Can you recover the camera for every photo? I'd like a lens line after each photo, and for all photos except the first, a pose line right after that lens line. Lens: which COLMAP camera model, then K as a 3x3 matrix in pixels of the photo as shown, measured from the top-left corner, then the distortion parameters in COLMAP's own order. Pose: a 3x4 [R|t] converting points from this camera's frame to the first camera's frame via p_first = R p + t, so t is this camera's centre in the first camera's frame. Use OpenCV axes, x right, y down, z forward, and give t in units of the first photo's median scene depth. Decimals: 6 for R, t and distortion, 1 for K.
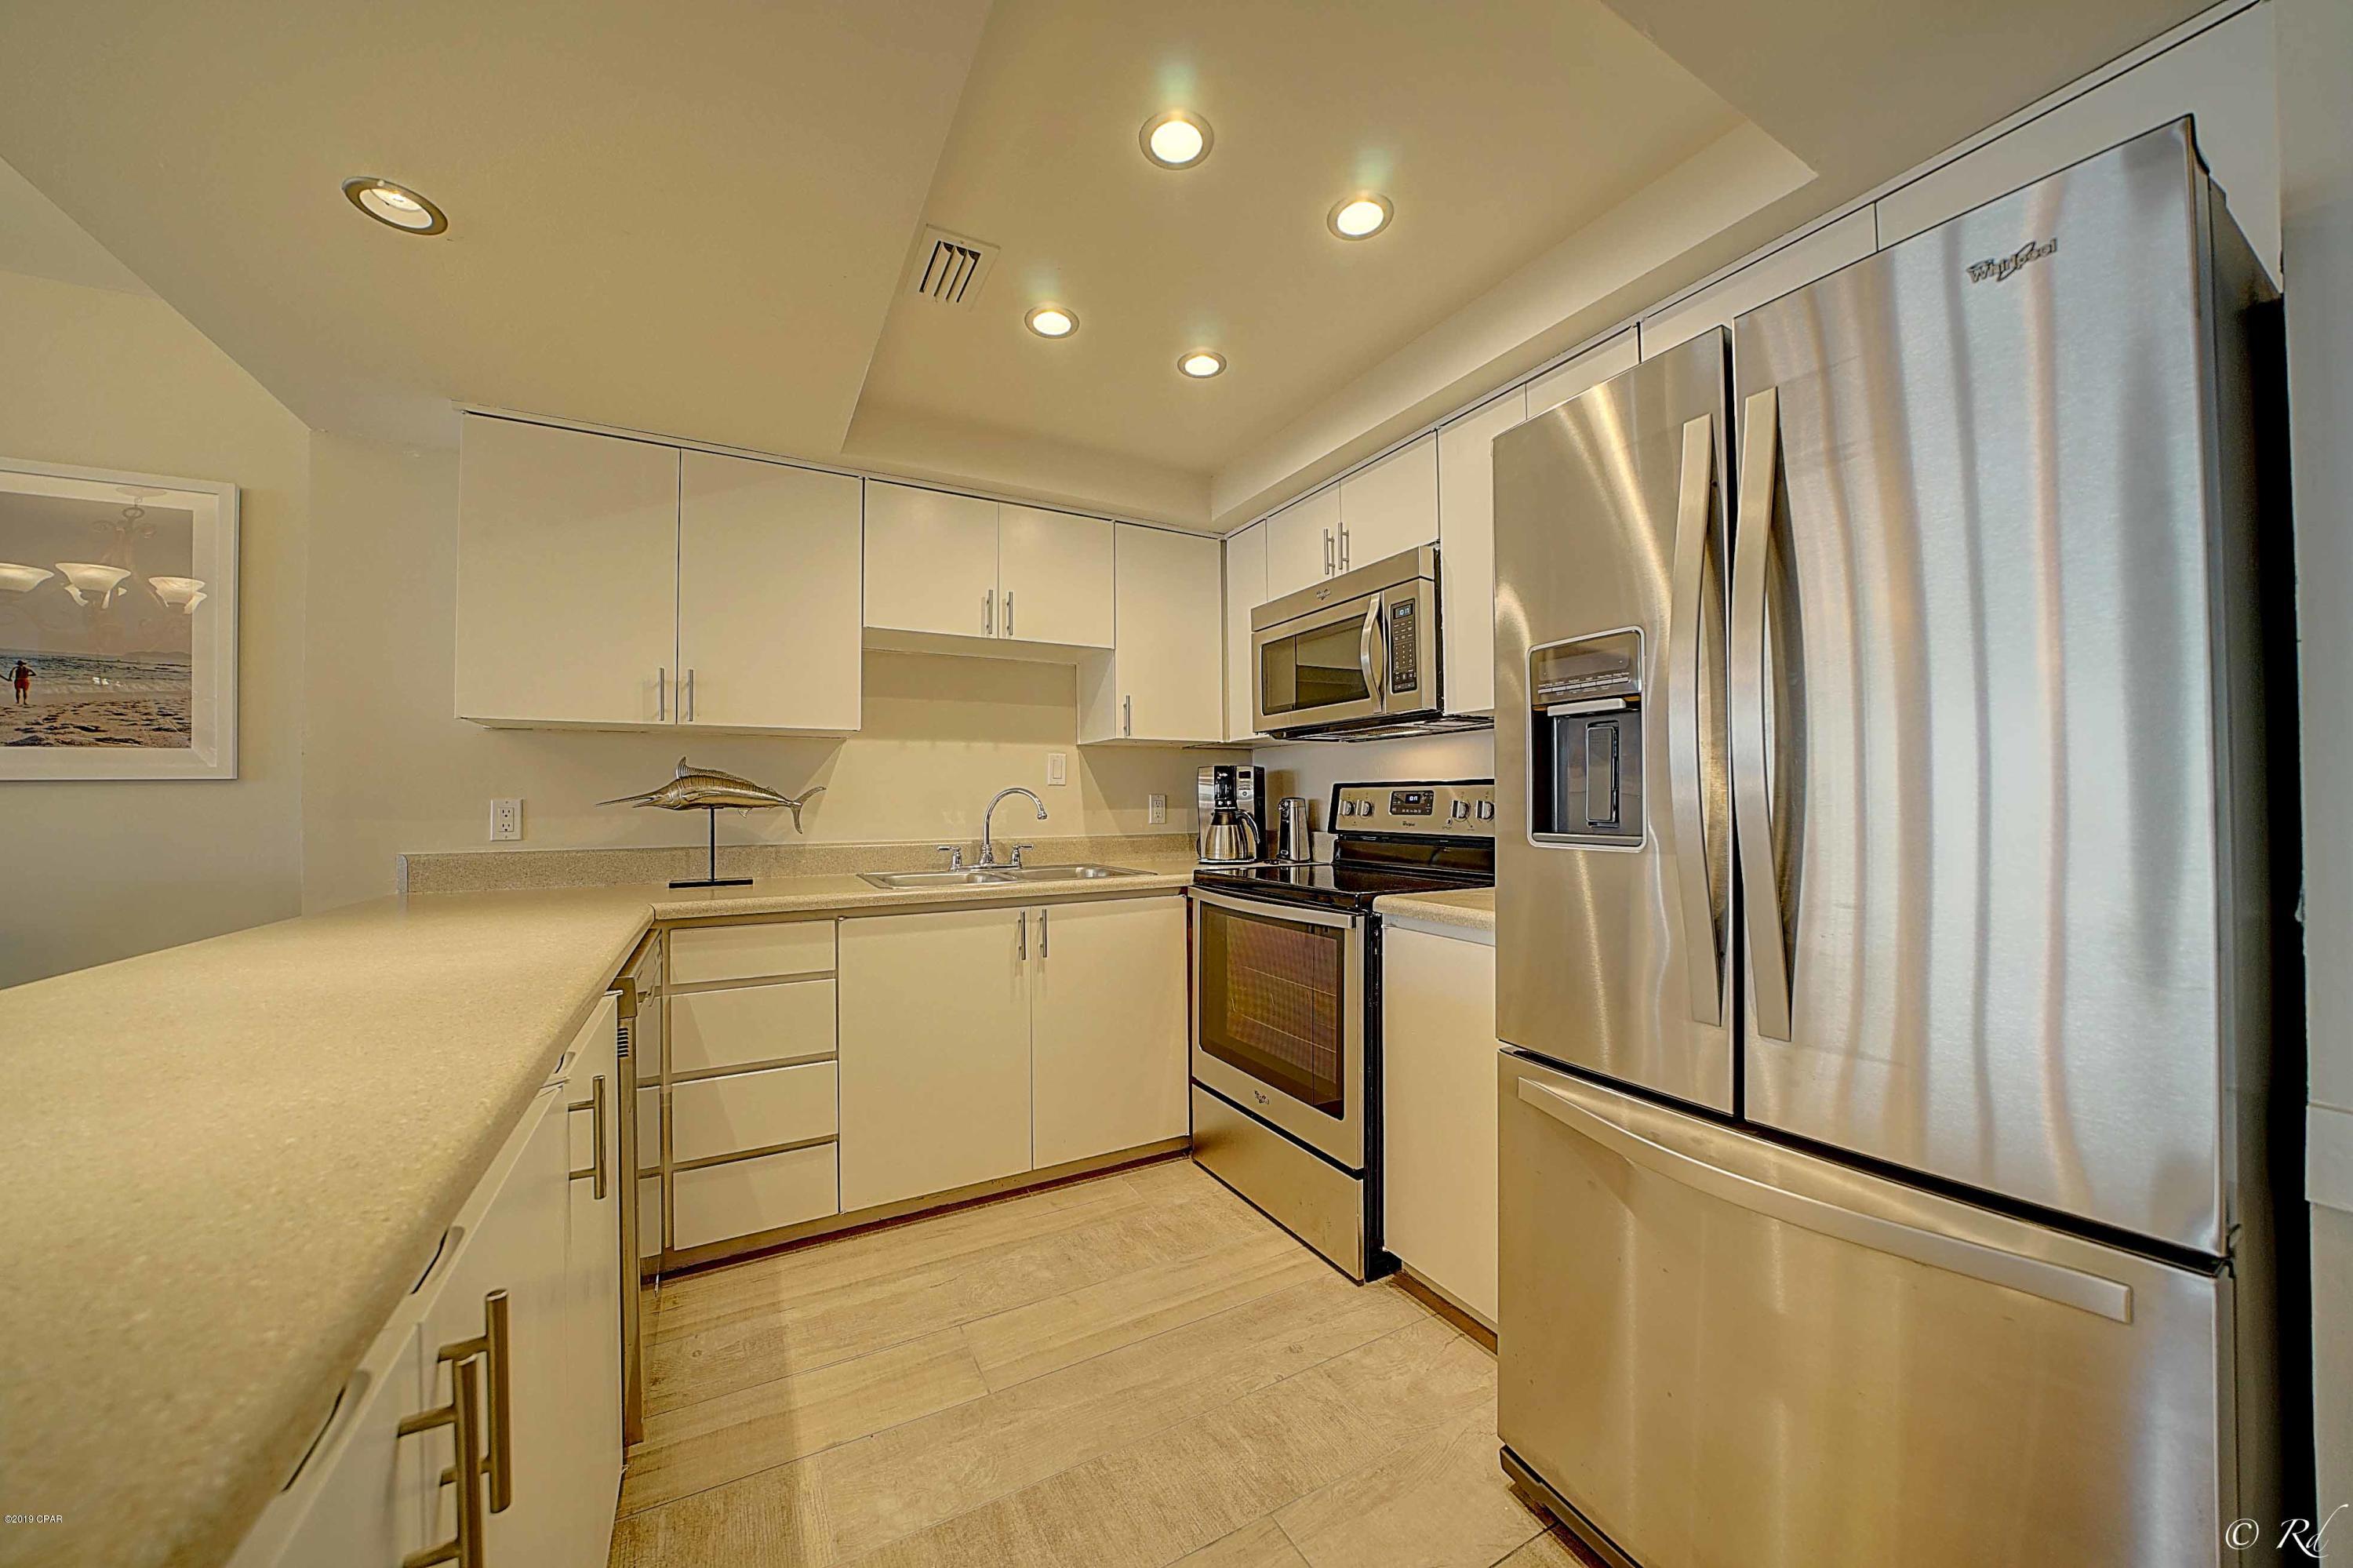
lens RADIAL K [[821.9, 0, 1174.8], [0, 821.9, 789.5], [0, 0, 1]] dist [-0.026271, 0.002672]
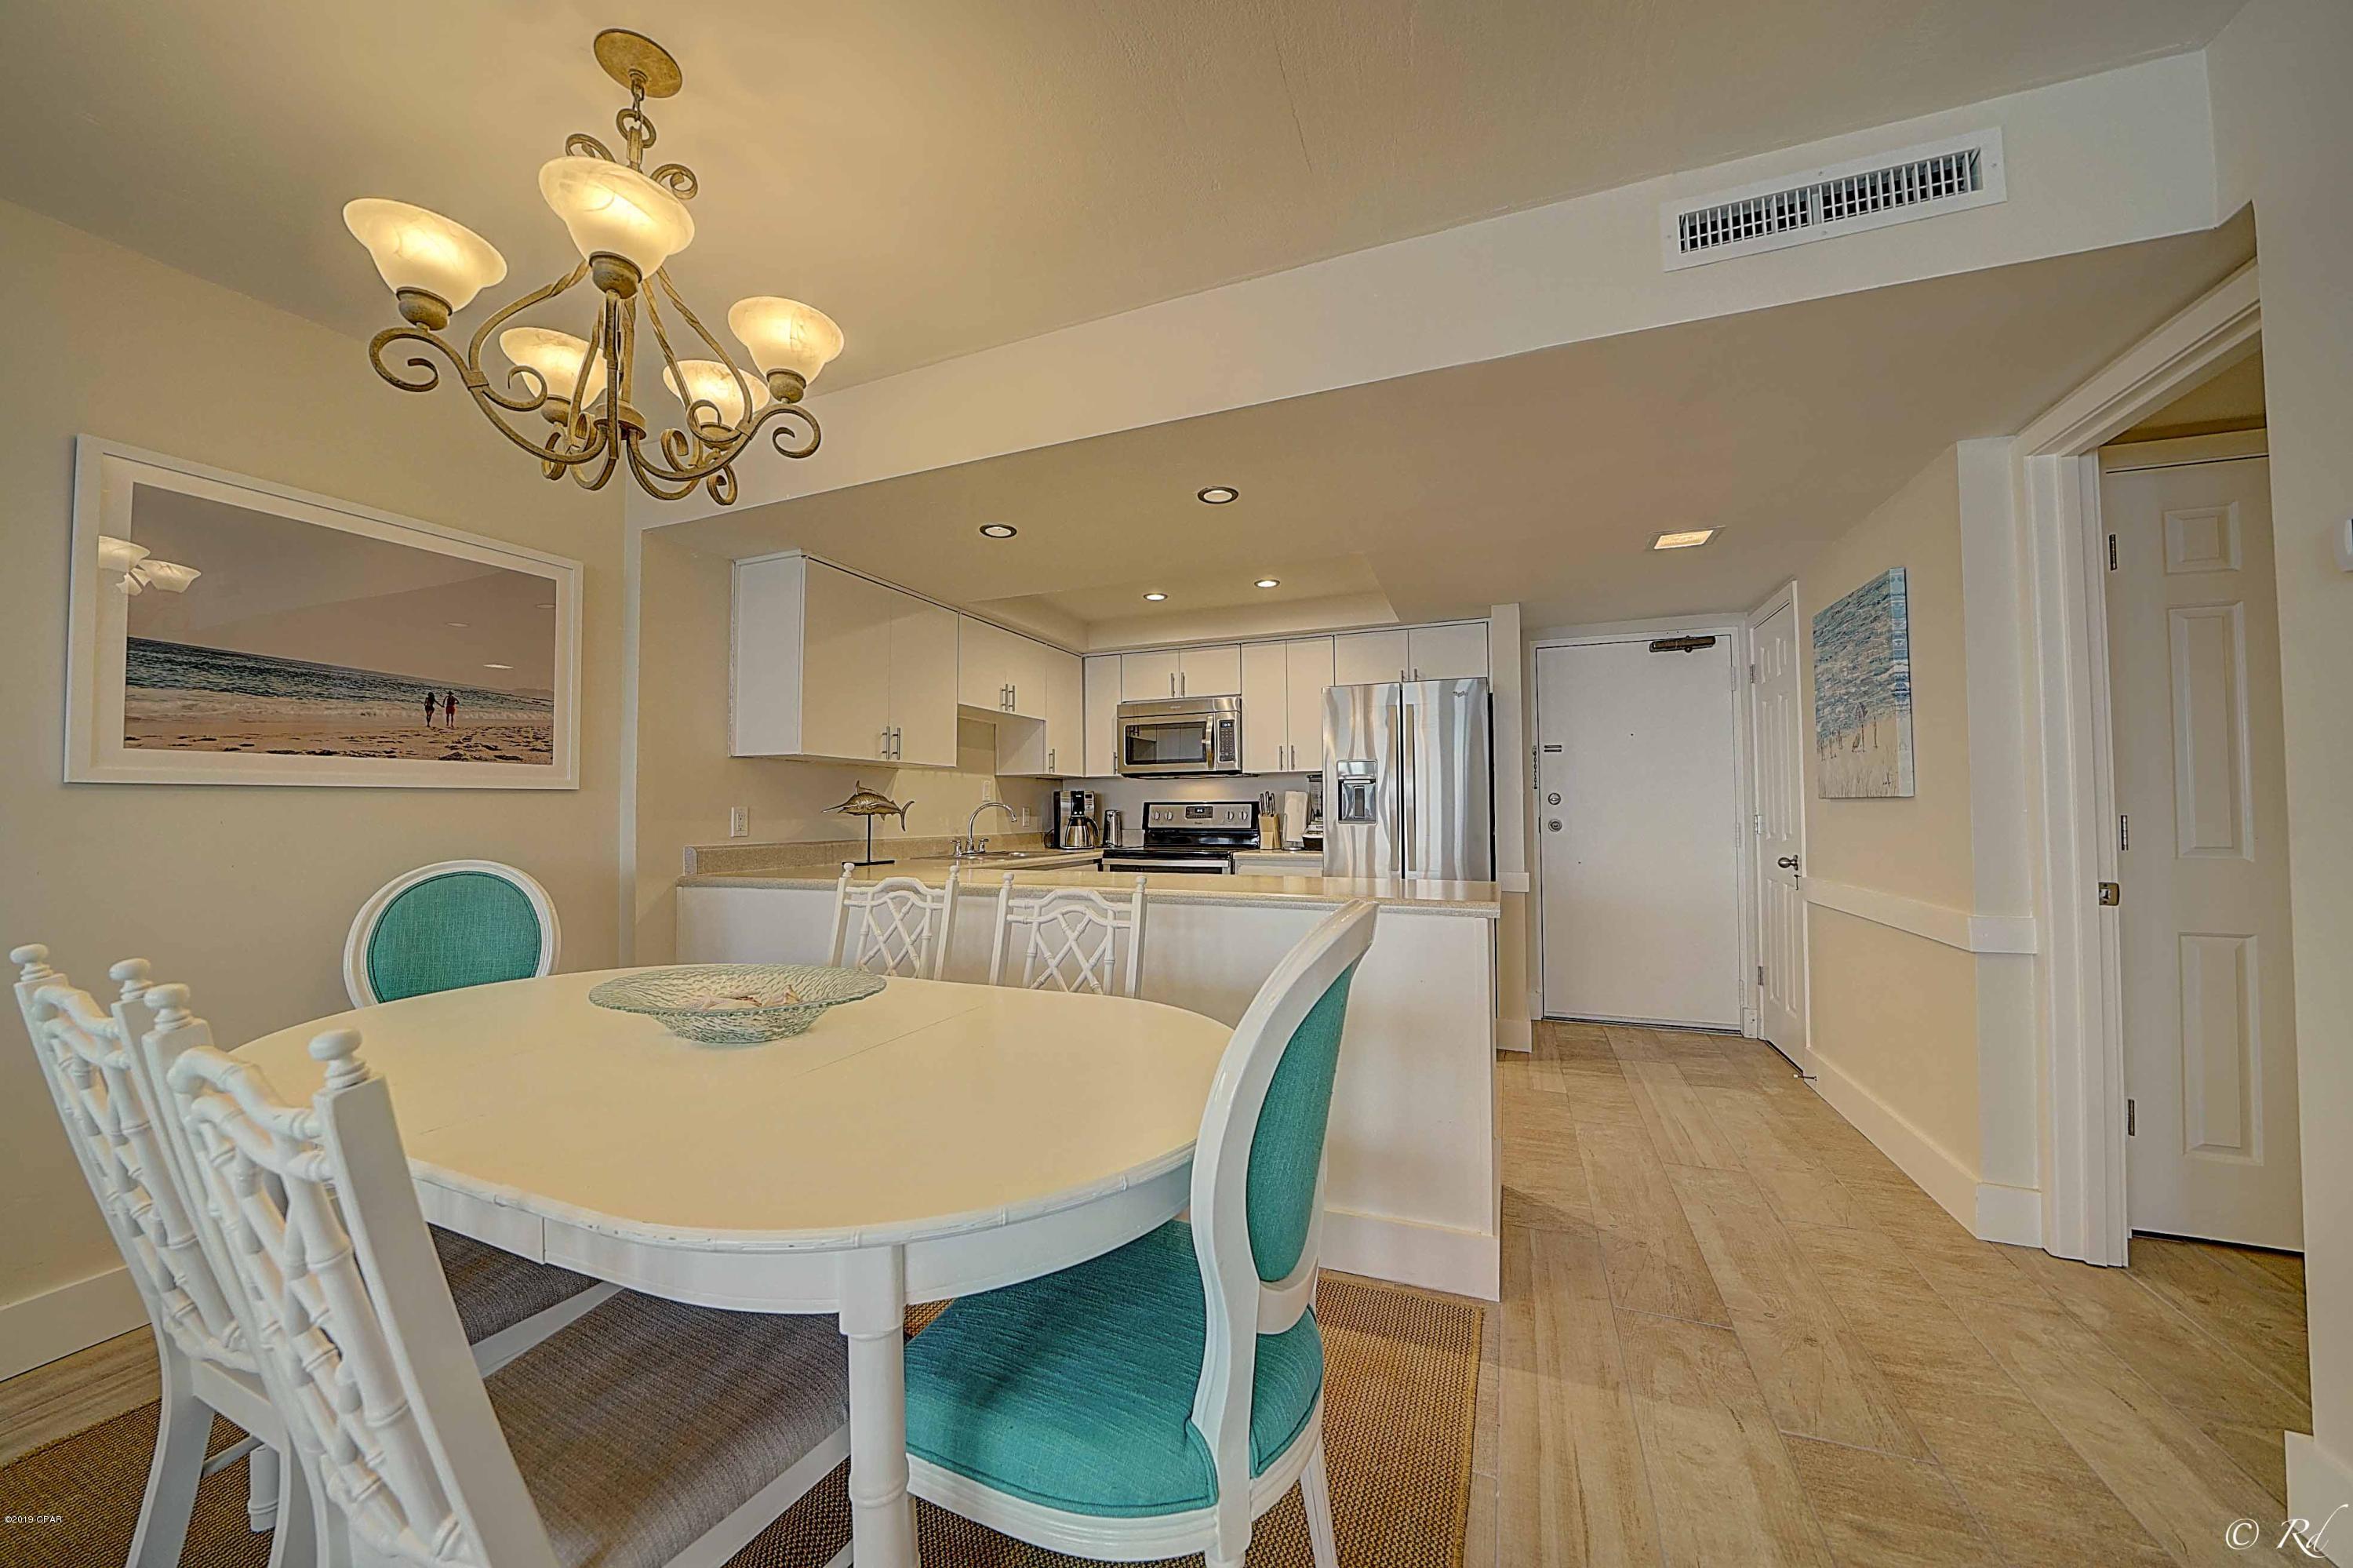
lens RADIAL K [[815.1, 0, 1176.5], [0, 815.1, 784.0], [0, 0, 1]] dist [-0.028575, 0.002545]
pose [[0.774618, 0.025613, 0.631910, -0.928018], [-0.008828, 0.999520, -0.029692, 0.006087], [-0.632368, 0.017421, 0.774472, -0.466511]]
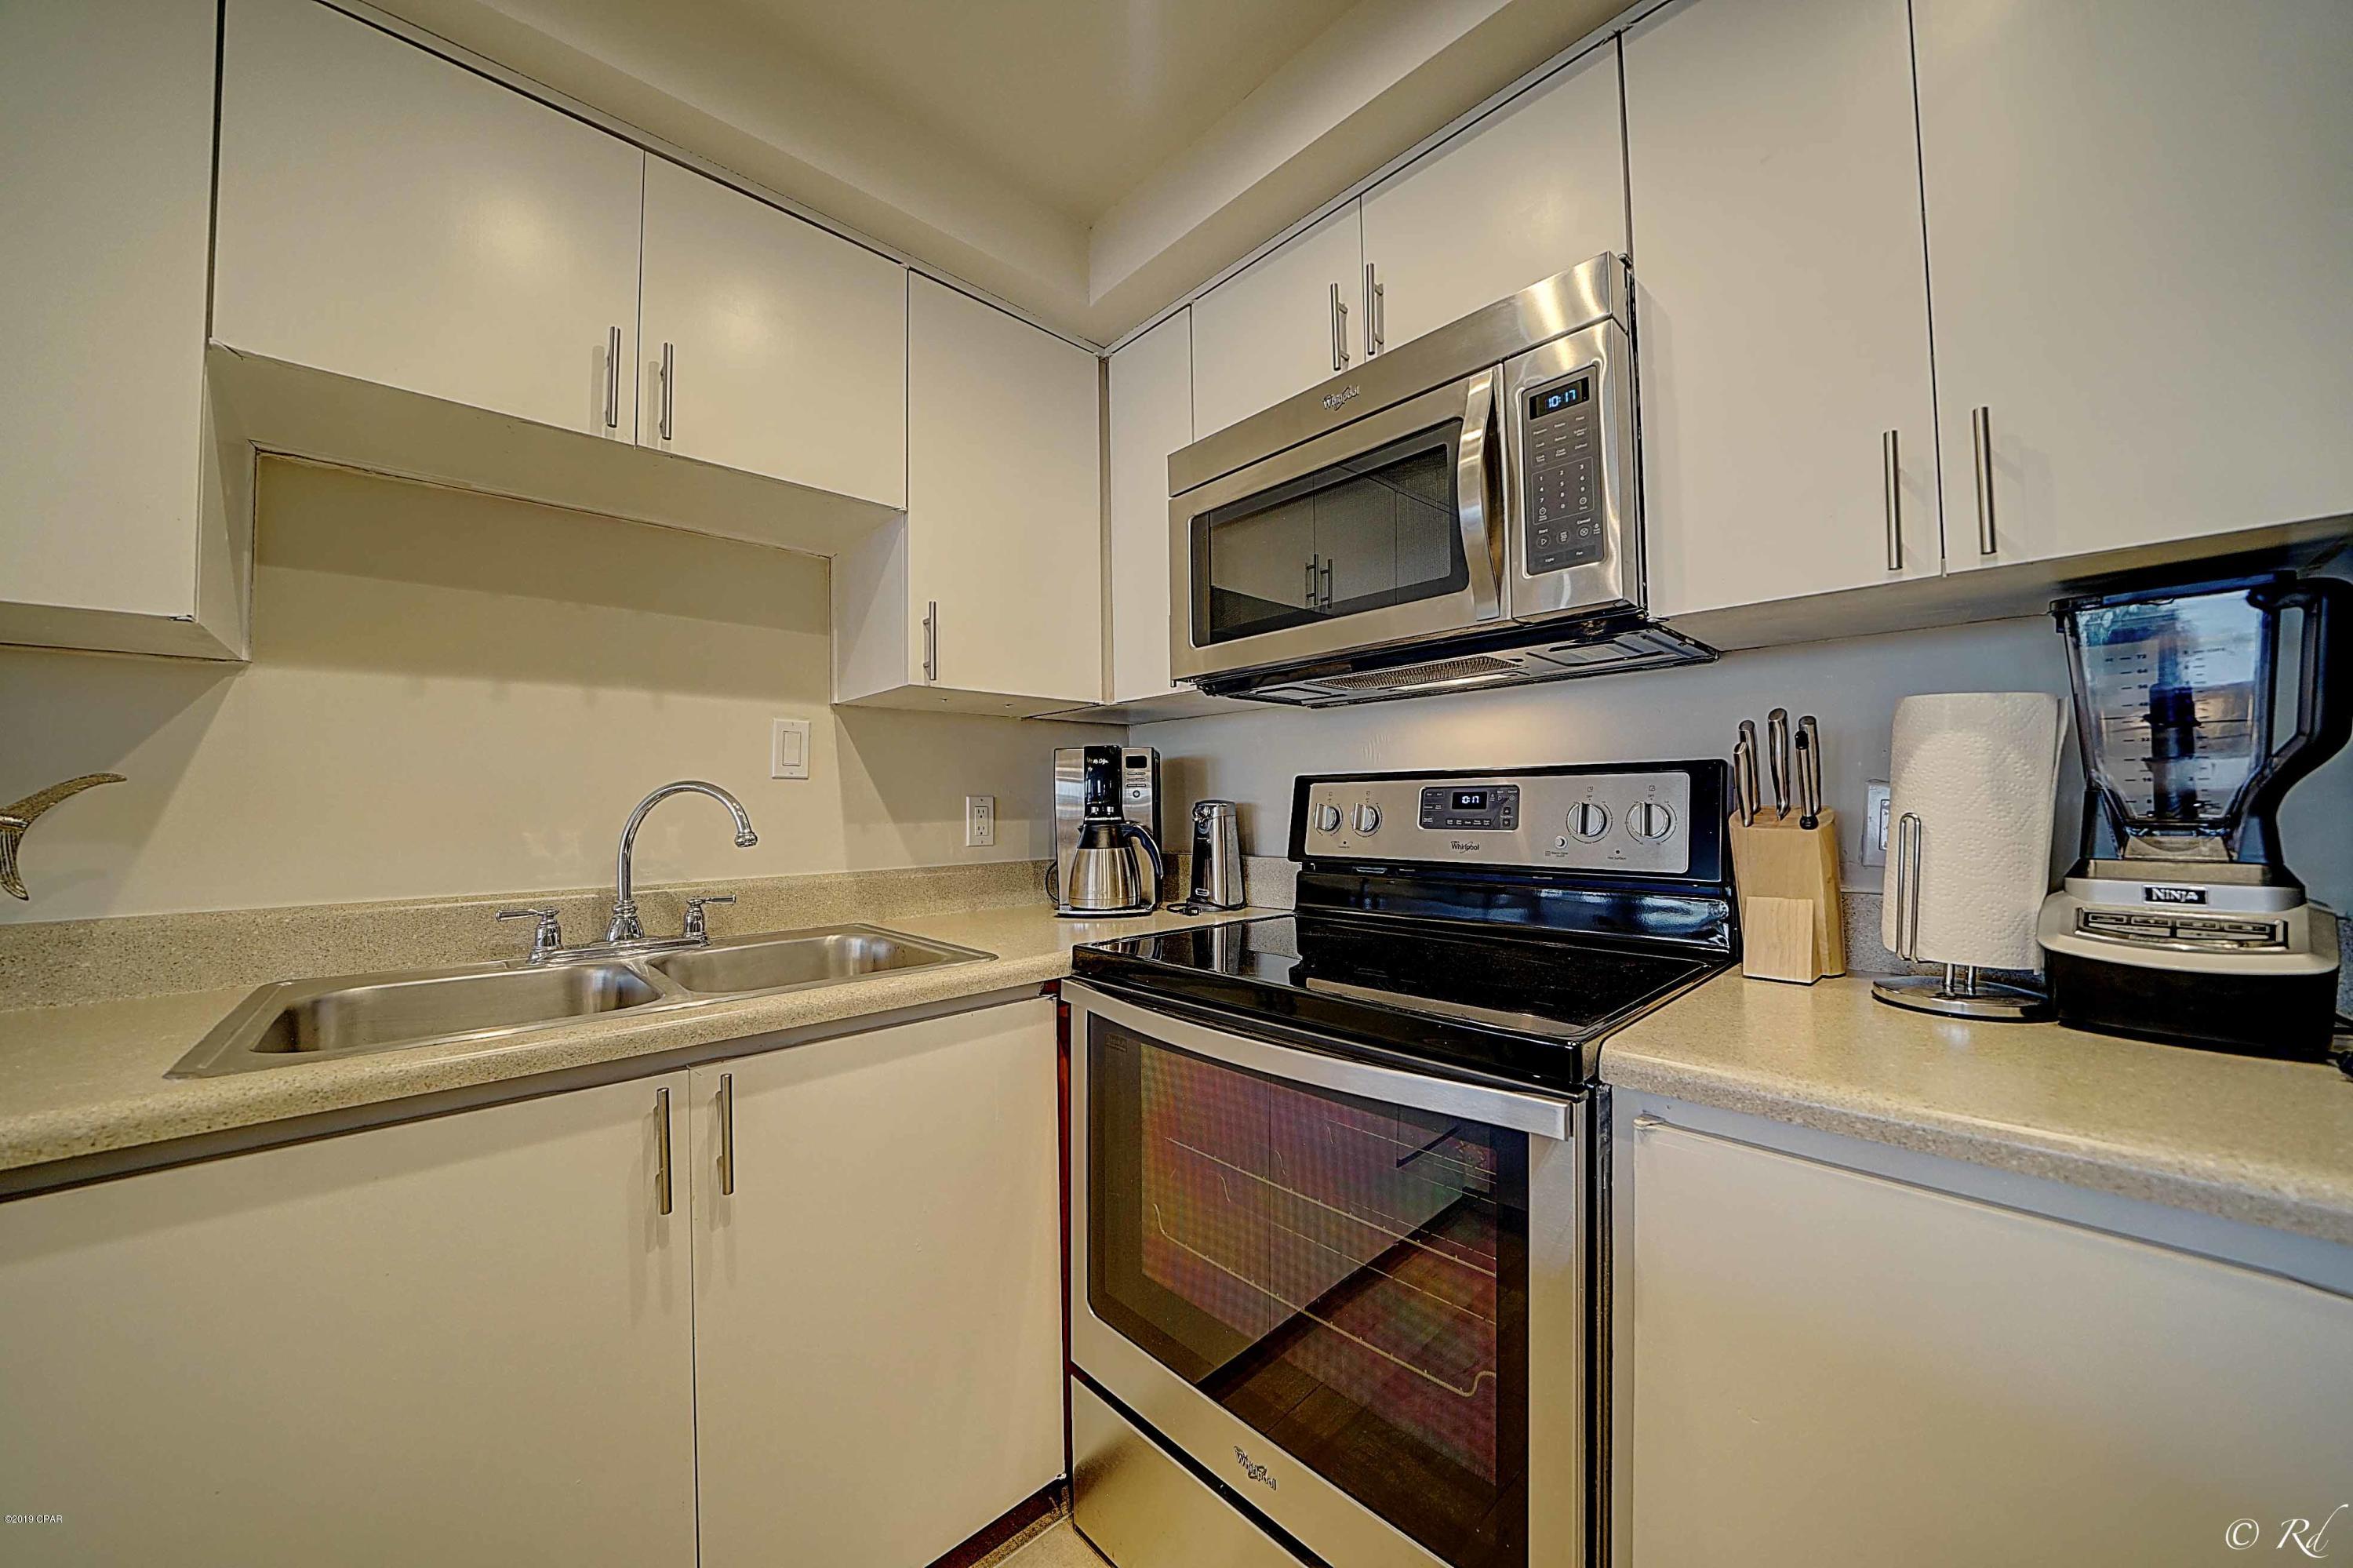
lens RADIAL K [[815.1, 0, 1176.5], [0, 815.1, 784.0], [0, 0, 1]] dist [-0.028575, 0.002545]
pose [[0.967931, 0.001877, 0.251210, -0.036747], [0.001769, 0.999896, -0.014285, 0.006997], [-0.251211, 0.014271, 0.967827, 0.472908]]
